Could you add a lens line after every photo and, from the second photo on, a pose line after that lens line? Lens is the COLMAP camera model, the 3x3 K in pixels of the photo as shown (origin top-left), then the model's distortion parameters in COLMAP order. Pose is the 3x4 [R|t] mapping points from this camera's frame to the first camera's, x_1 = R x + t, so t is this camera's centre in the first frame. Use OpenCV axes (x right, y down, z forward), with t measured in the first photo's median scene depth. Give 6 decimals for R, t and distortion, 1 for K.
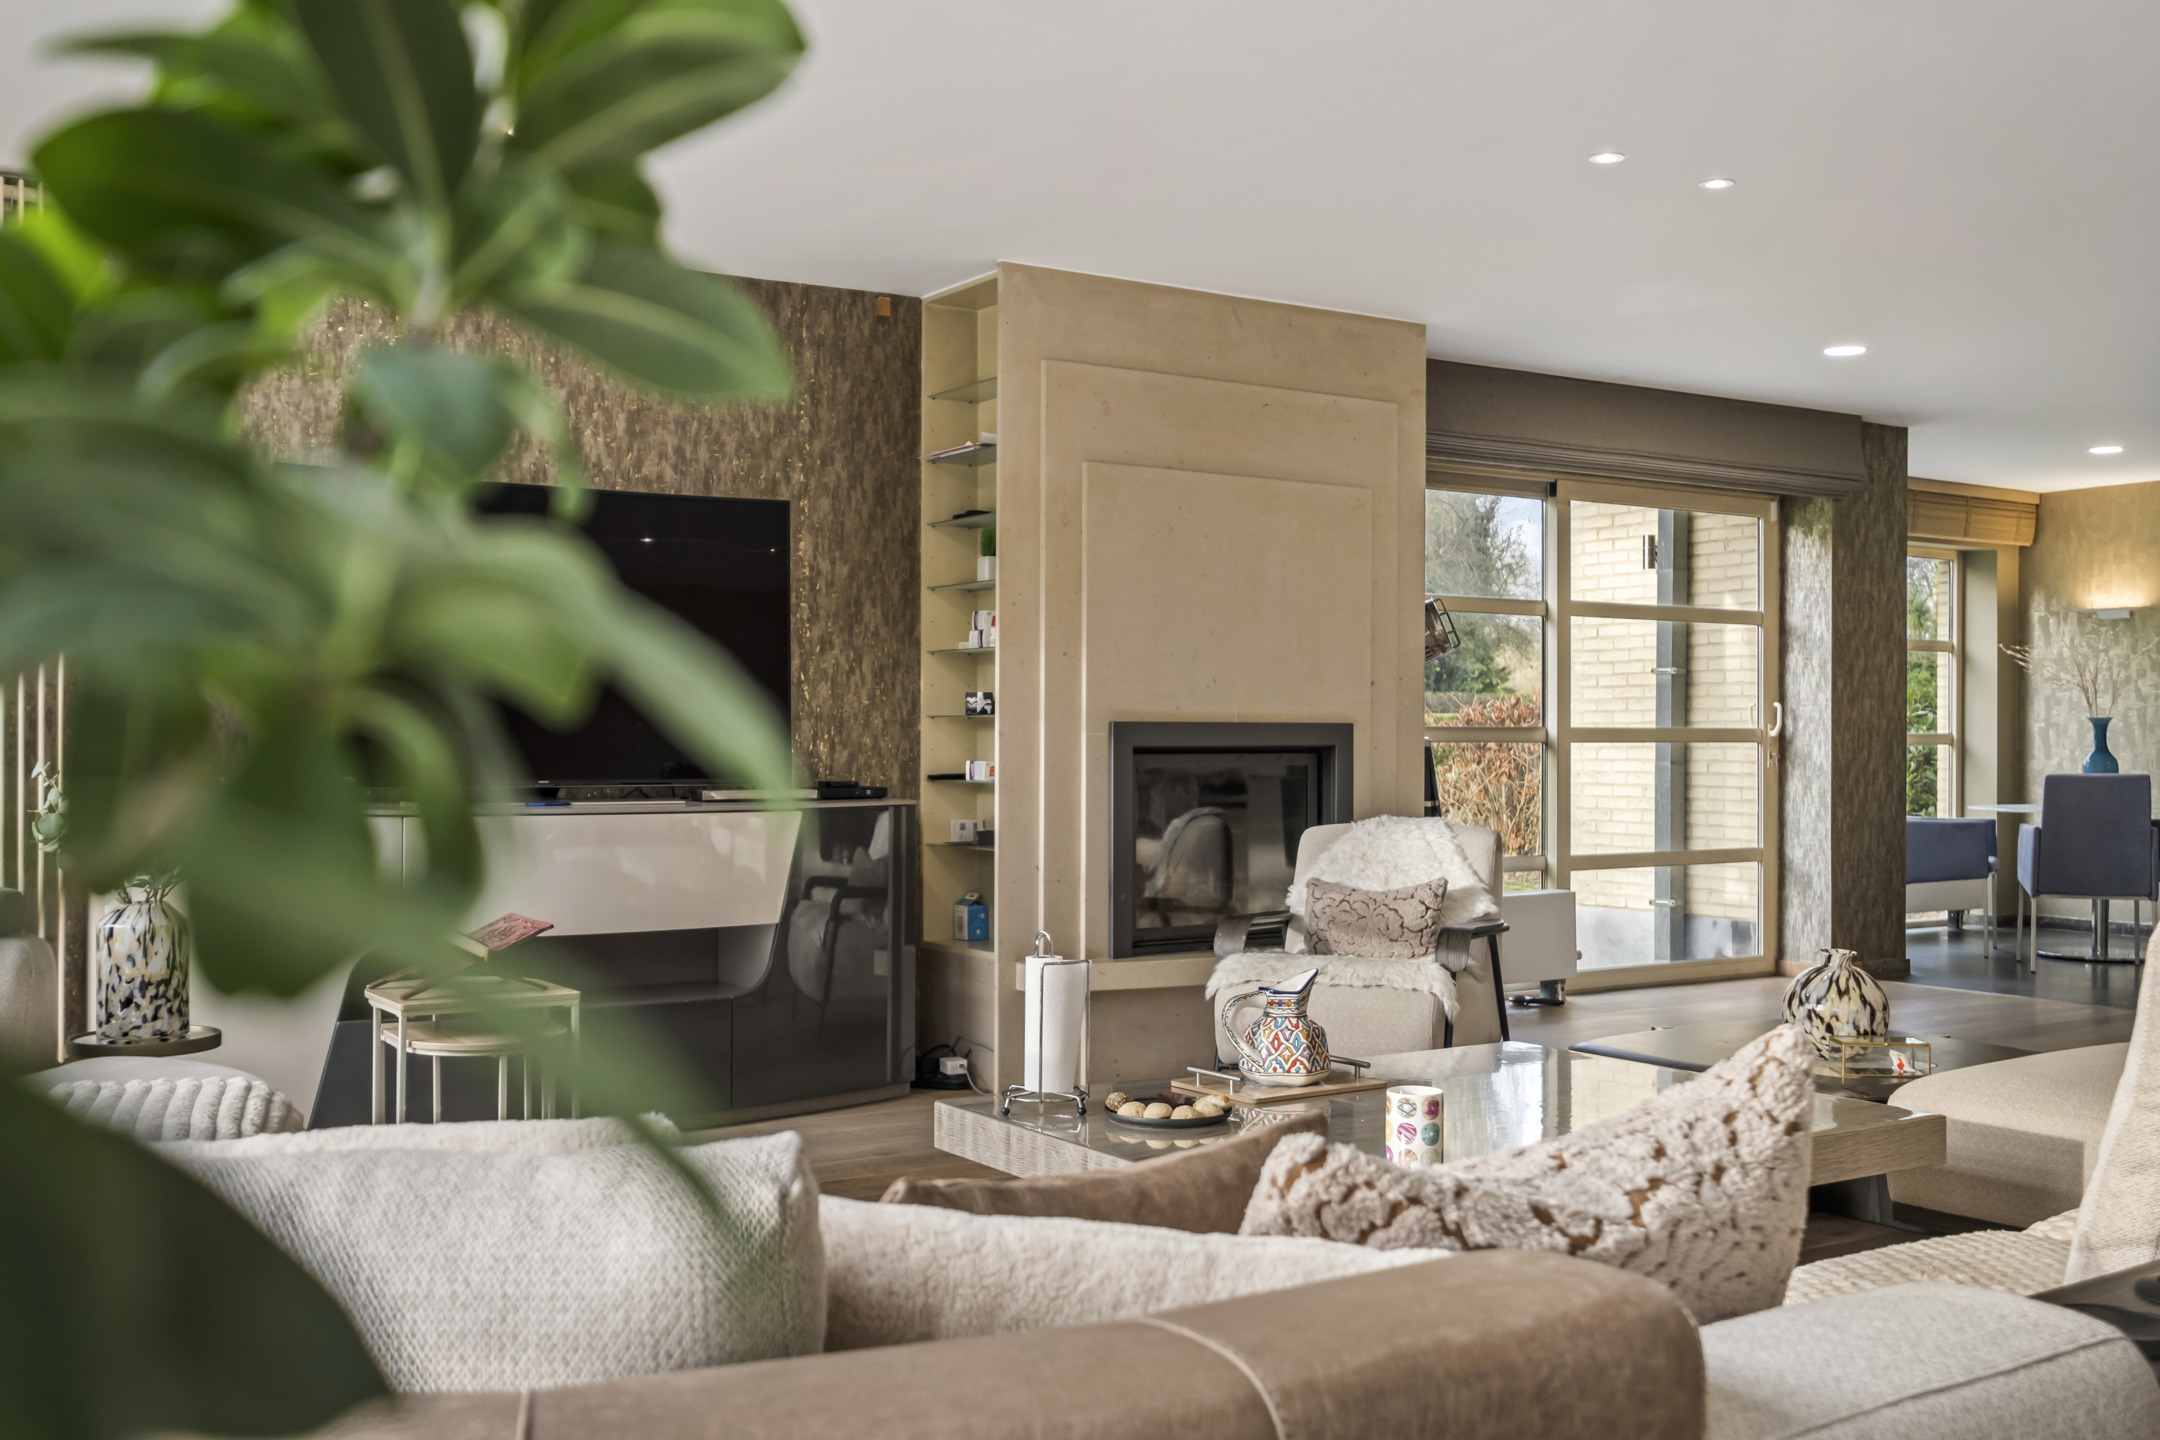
lens RADIAL K [[2032.9, 0, 1080.9], [0, 2032.9, 727.4], [0, 0, 1]] dist [0.002428, 0.000000]
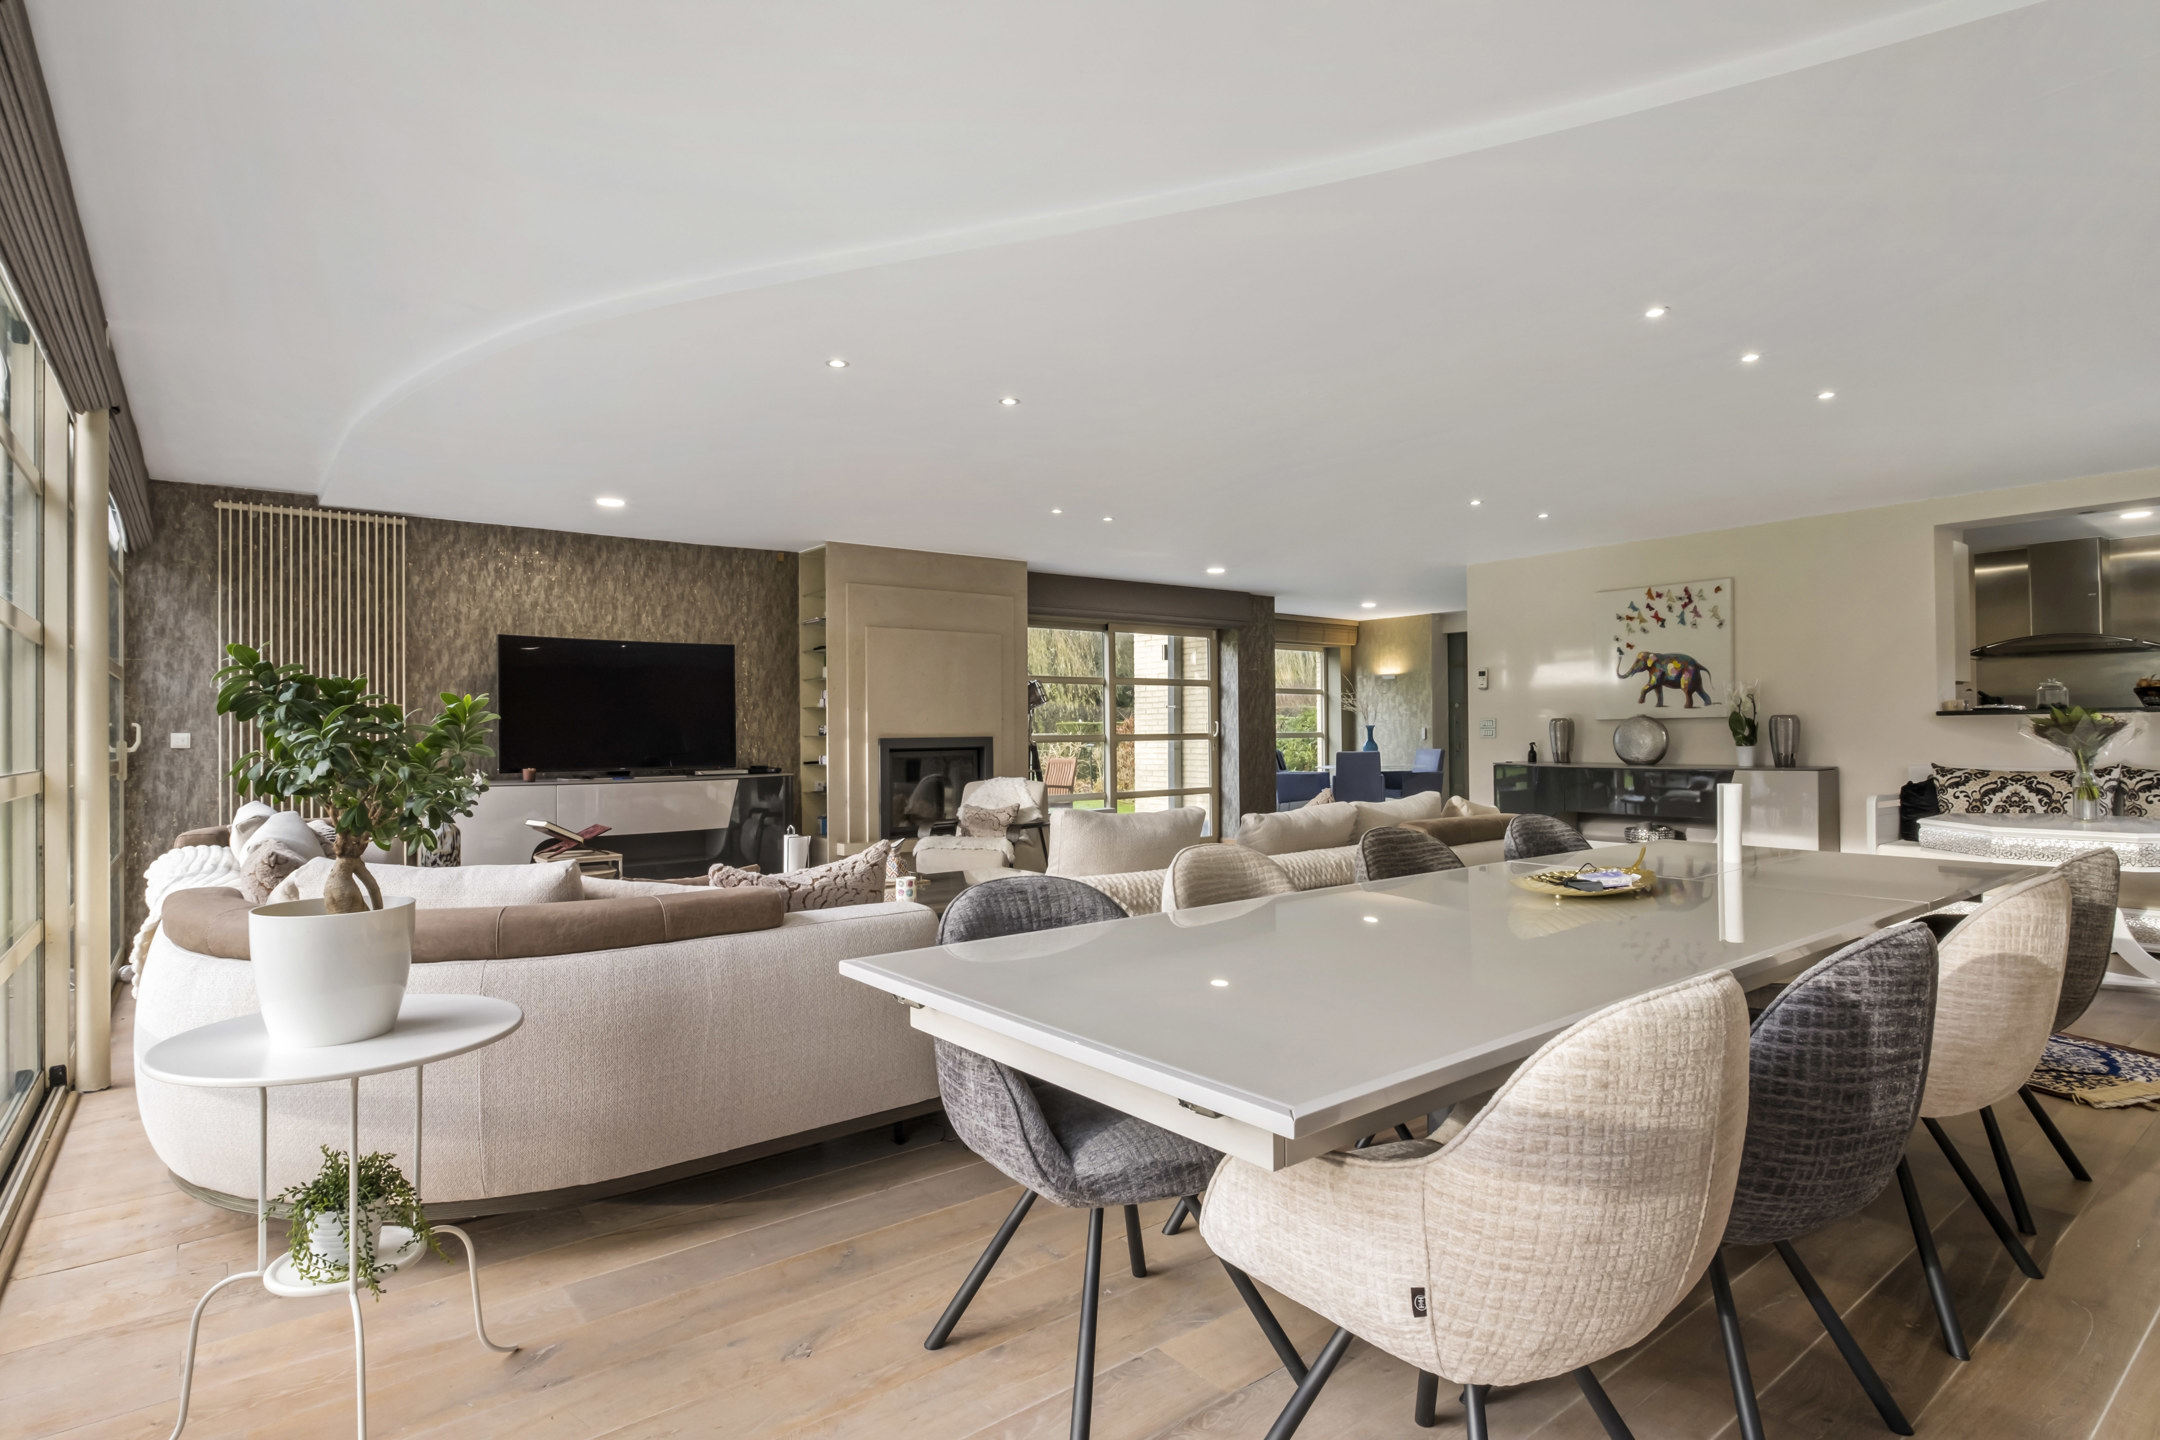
lens RADIAL K [[1102.2, 0, 1082.5], [0, 1102.2, 715.9], [0, 0, 1]] dist [-0.002451, -0.000136]
pose [[0.996250, -0.011482, 0.085751, 0.130865], [0.012224, 0.999892, -0.008133, -0.014416], [-0.085648, 0.009150, 0.996283, -0.256977]]
